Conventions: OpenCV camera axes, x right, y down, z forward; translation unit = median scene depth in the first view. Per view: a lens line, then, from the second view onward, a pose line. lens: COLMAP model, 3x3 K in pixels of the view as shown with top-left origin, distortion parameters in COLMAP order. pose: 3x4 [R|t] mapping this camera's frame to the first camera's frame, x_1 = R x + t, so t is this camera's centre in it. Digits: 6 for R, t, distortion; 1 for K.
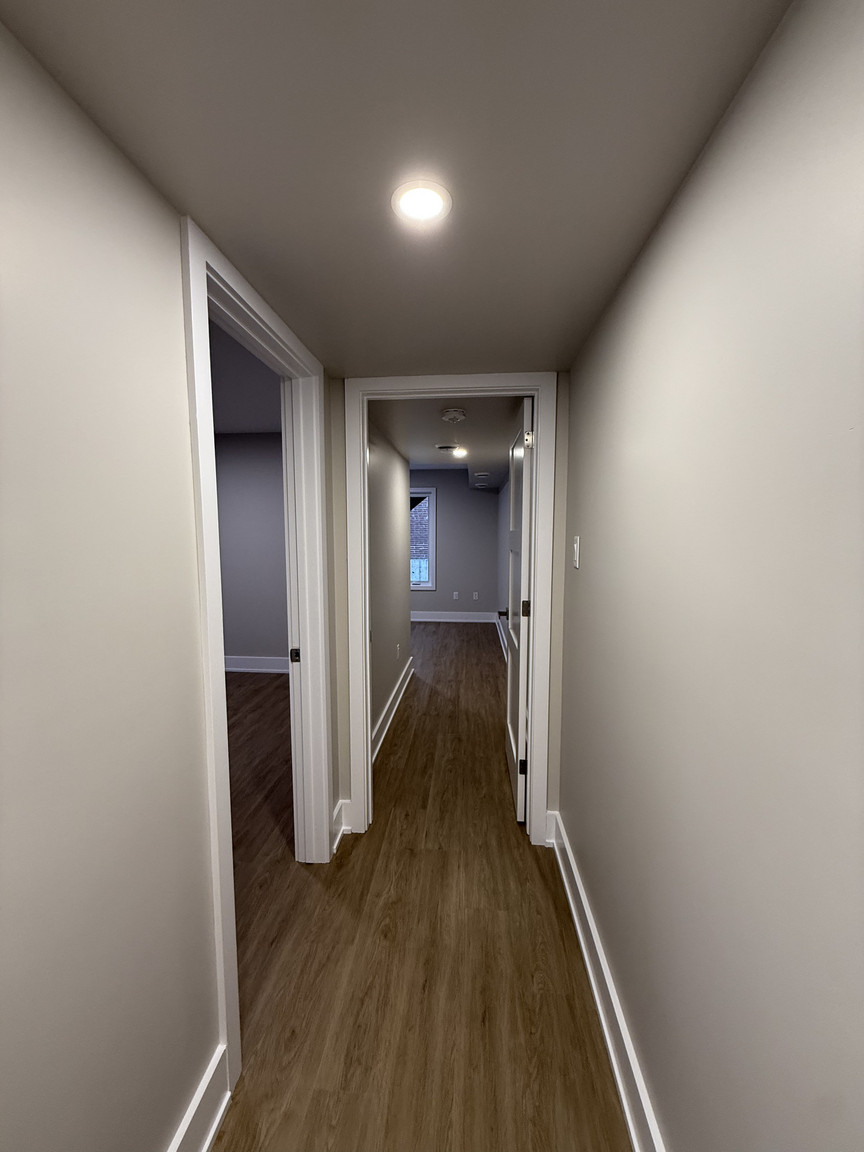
lens RADIAL K [[458.5, 0, 432.0], [0, 458.5, 576.0], [0, 0, 1]] dist [-0.000902, 0.000120]
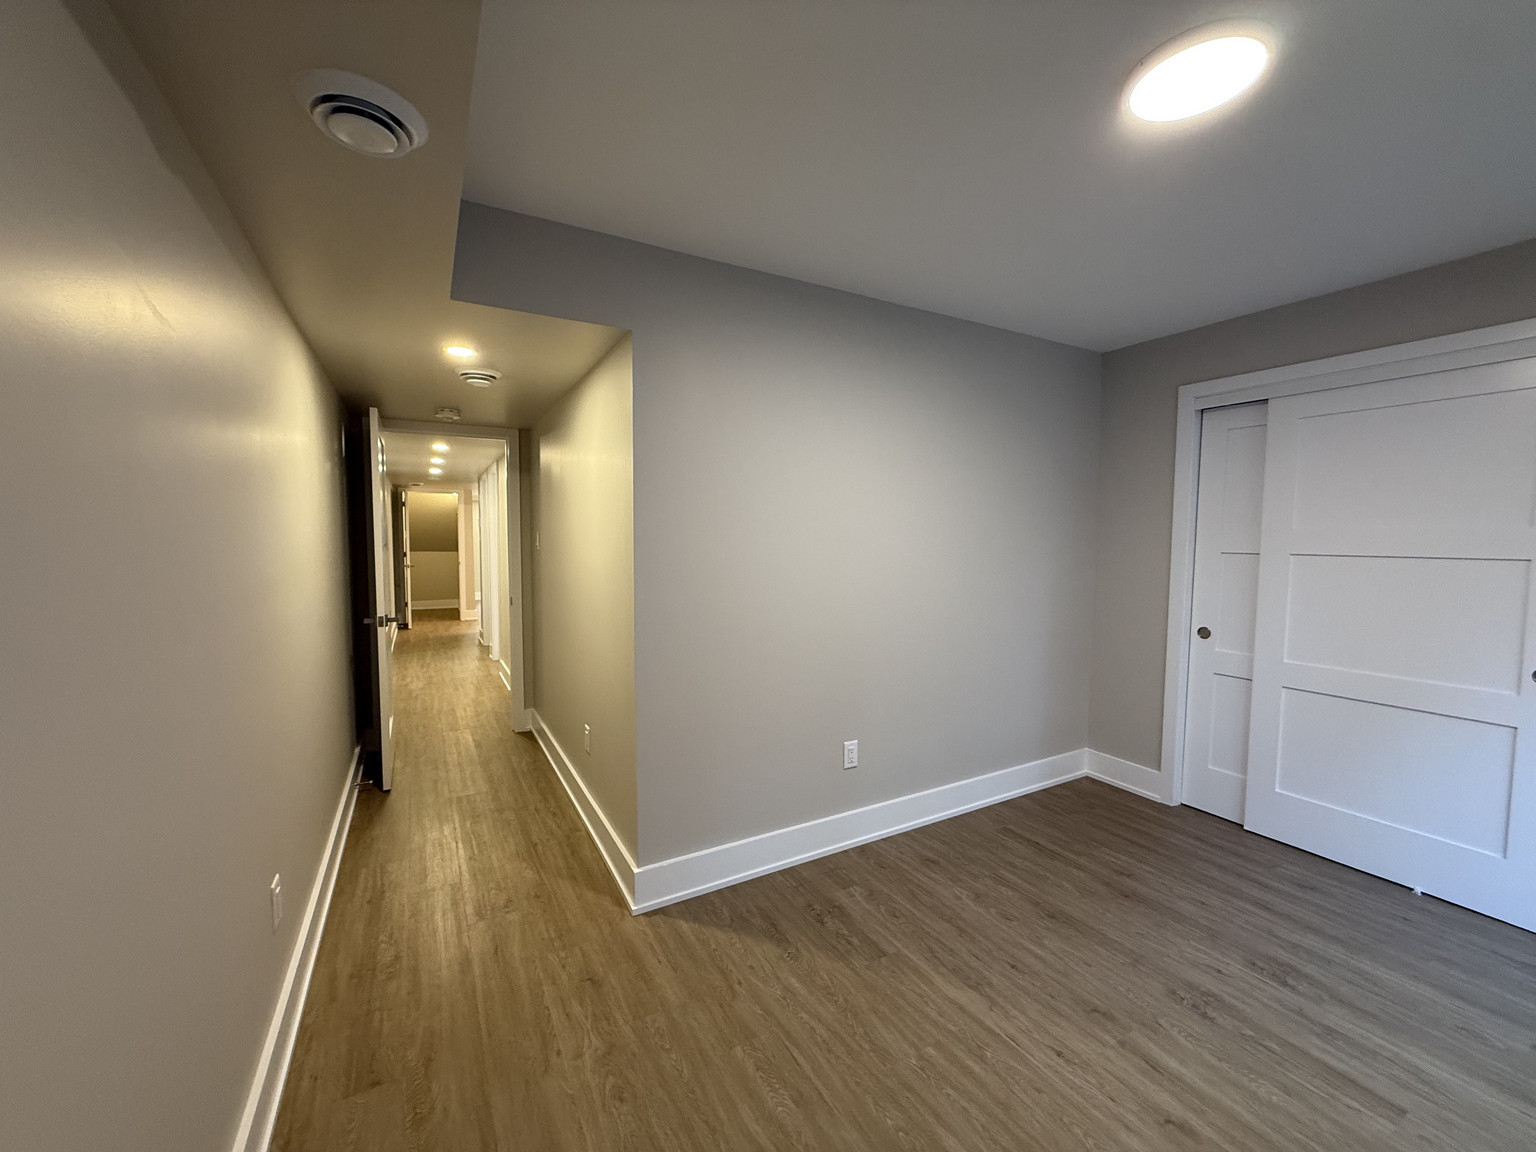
lens RADIAL K [[610.6, 0, 763.8], [0, 610.6, 575.8], [0, 0, 1]] dist [0.000080, 0.000150]
pose [[-0.826600, 0.034076, -0.561757, 0.152236], [-0.055772, 0.988292, 0.142016, -0.141305], [0.560020, 0.148721, -0.815022, 1.611310]]
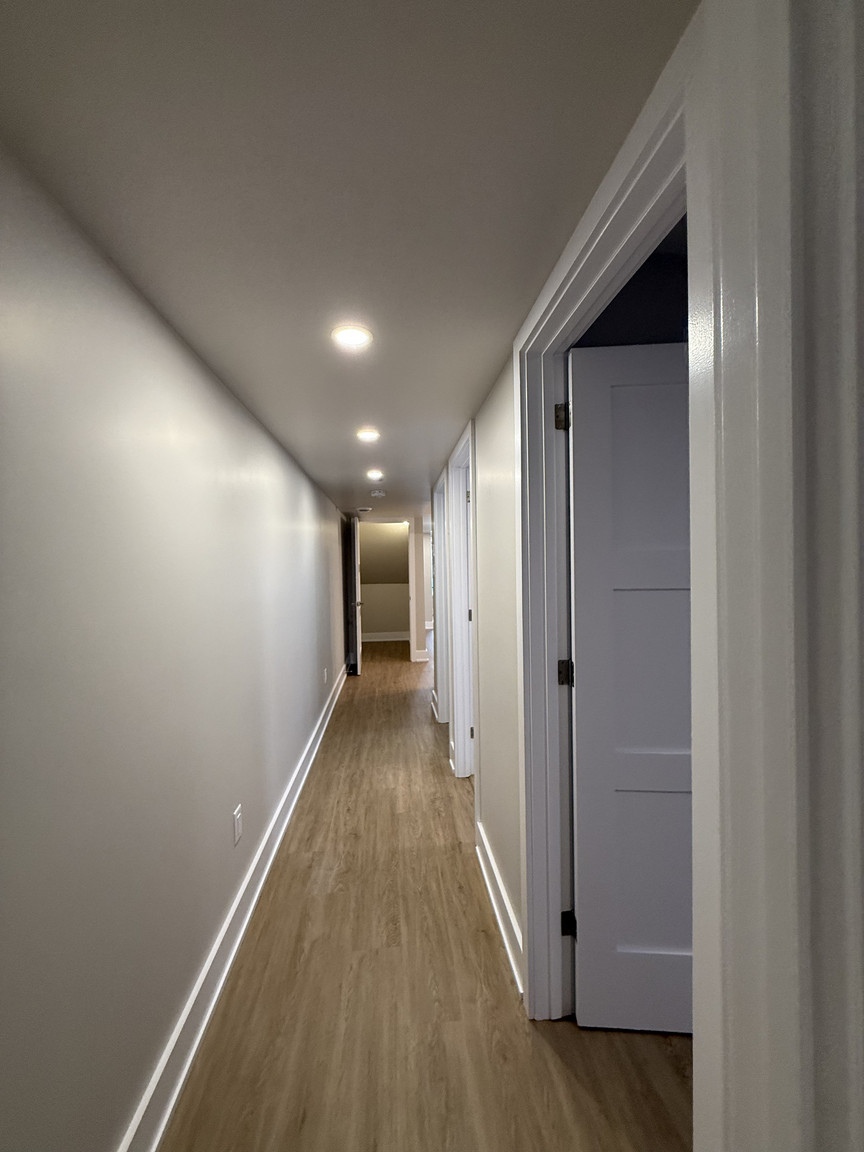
lens RADIAL K [[458.5, 0, 432.0], [0, 458.5, 576.0], [0, 0, 1]] dist [-0.000902, 0.000120]
pose [[-0.983874, 0.025147, -0.177086, 0.000421], [0.004434, 0.993192, 0.116401, -0.049419], [0.178808, 0.113738, -0.977288, 0.579298]]
